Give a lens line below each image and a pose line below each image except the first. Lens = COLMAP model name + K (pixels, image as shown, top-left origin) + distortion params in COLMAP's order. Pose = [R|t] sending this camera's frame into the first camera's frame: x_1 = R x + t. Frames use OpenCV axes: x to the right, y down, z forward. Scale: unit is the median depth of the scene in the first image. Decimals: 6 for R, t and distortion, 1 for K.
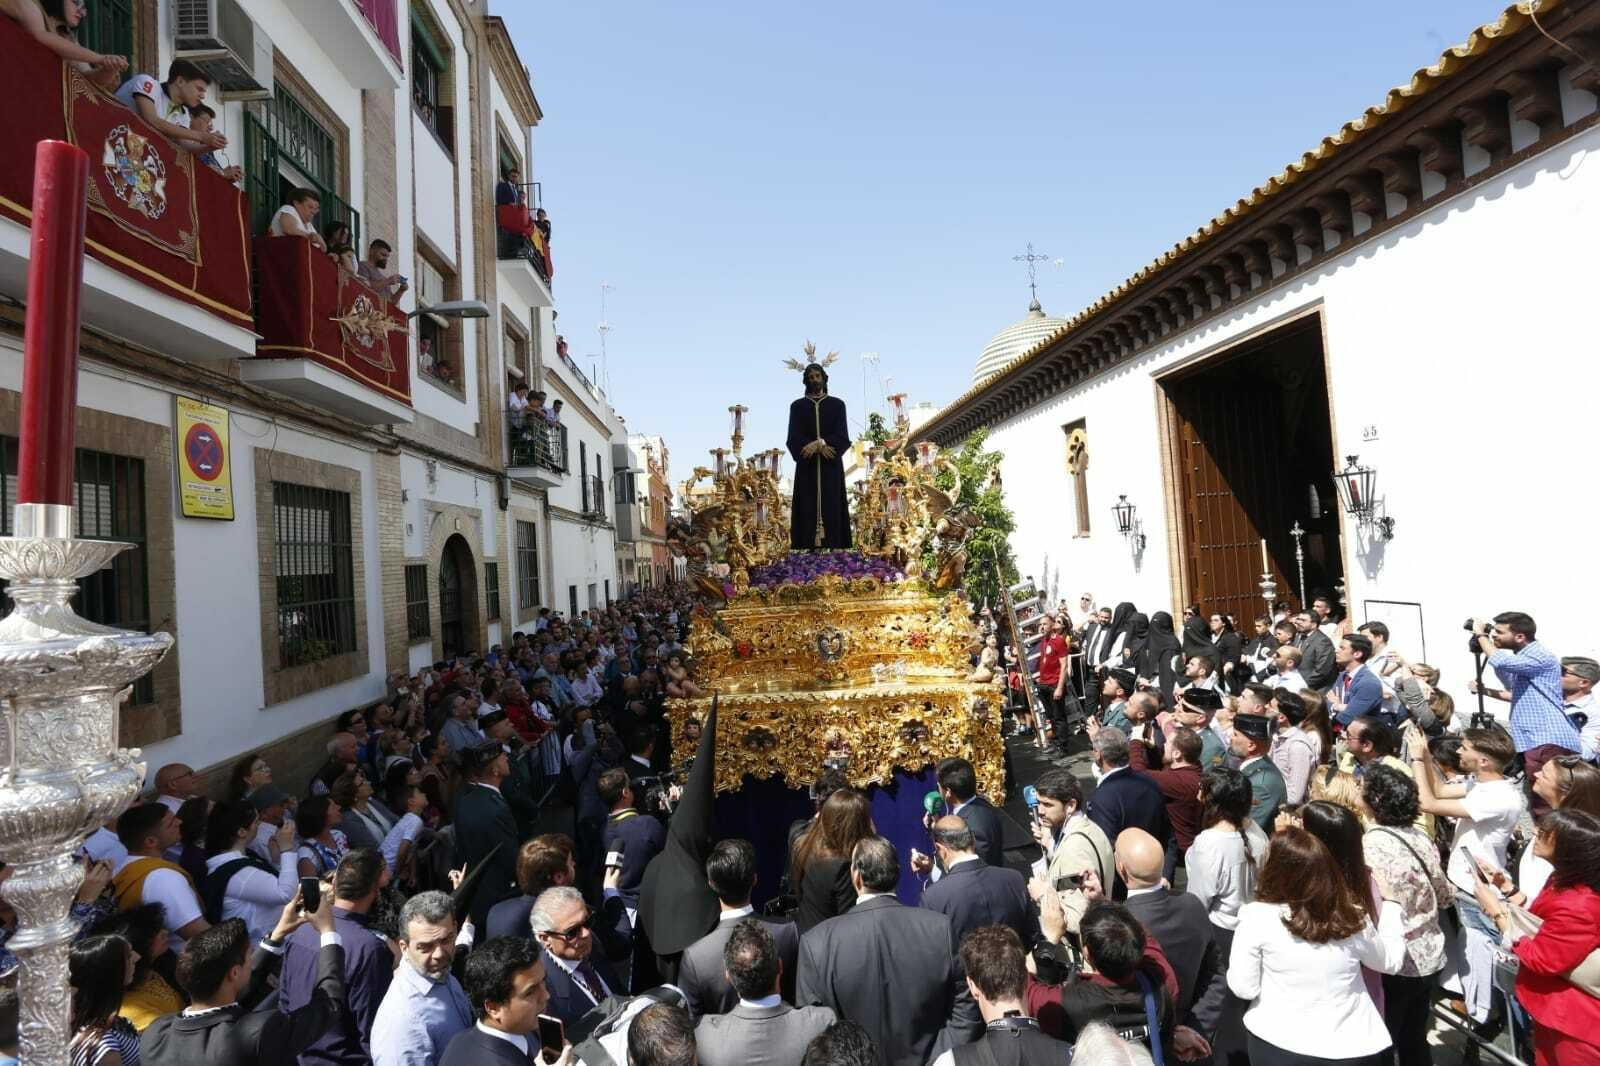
lens RADIAL K [[1066.6, 0, 802.9], [0, 1066.6, 544.5], [0, 0, 1]] dist [-0.004002, -0.001509]
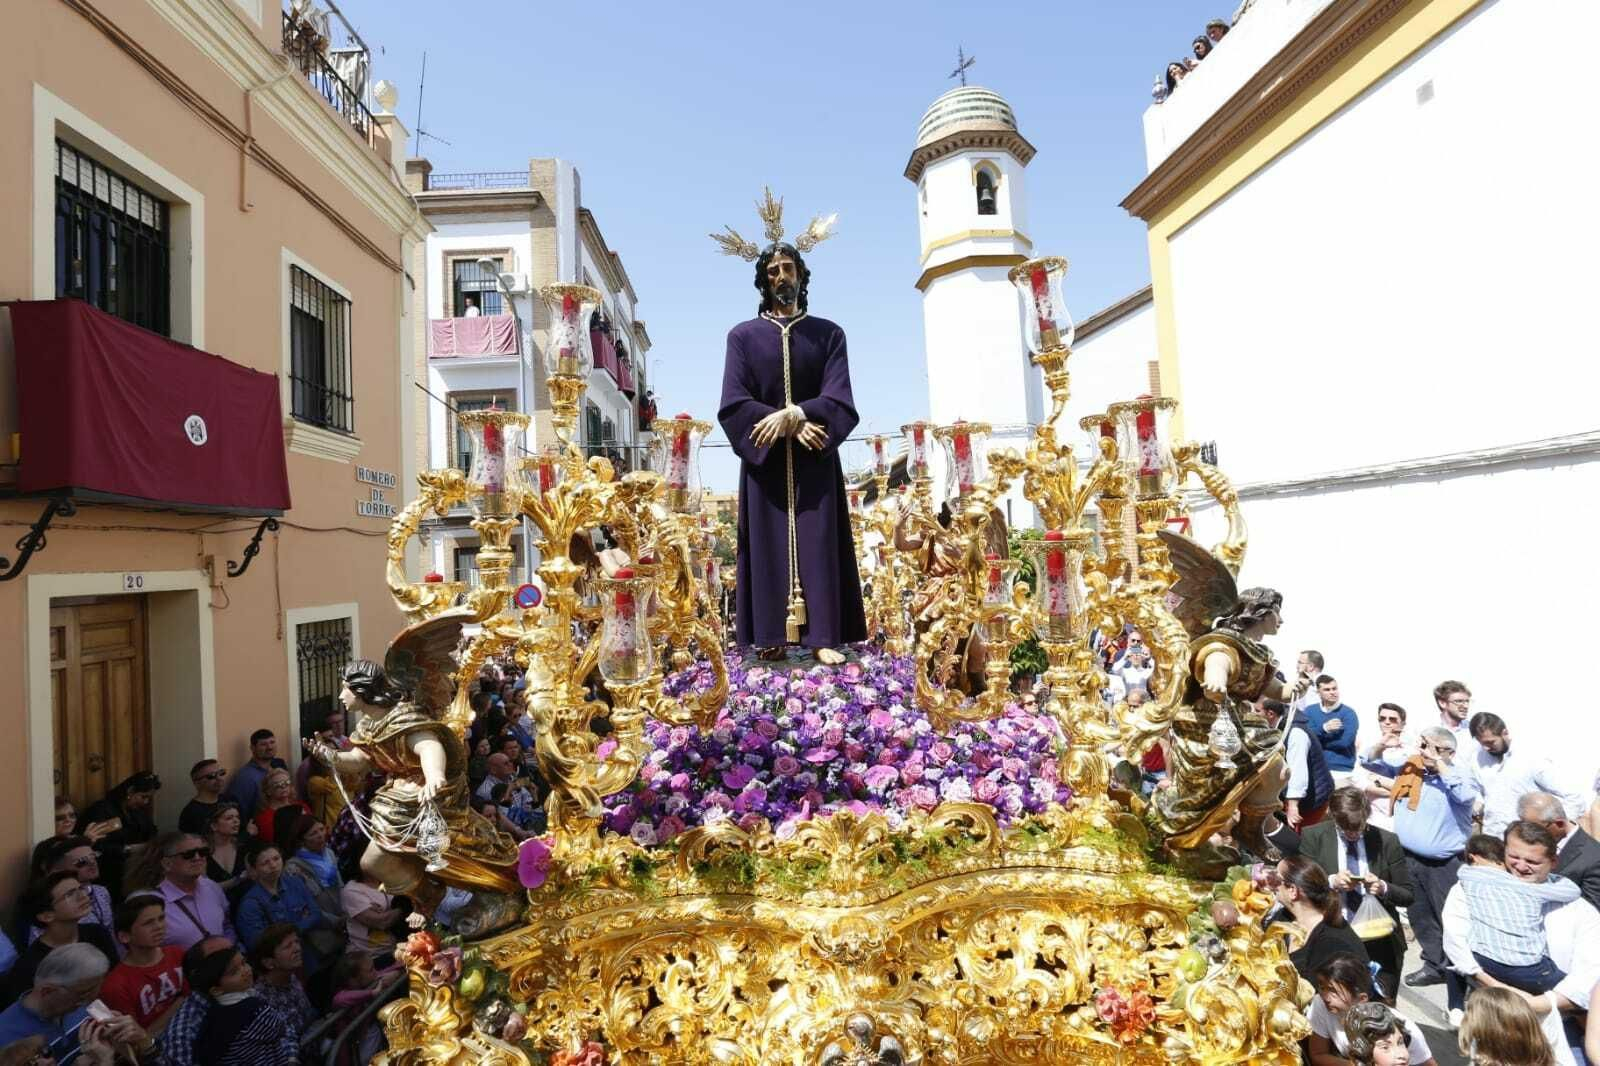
lens RADIAL K [[1066.6, 0, 802.9], [0, 1066.6, 544.5], [0, 0, 1]] dist [-0.004002, -0.001509]
pose [[0.998347, 0.001210, 0.057455, -0.005606], [-0.001191, 0.999999, -0.000369, -0.040275], [-0.057455, 0.000300, 0.998348, 0.544920]]
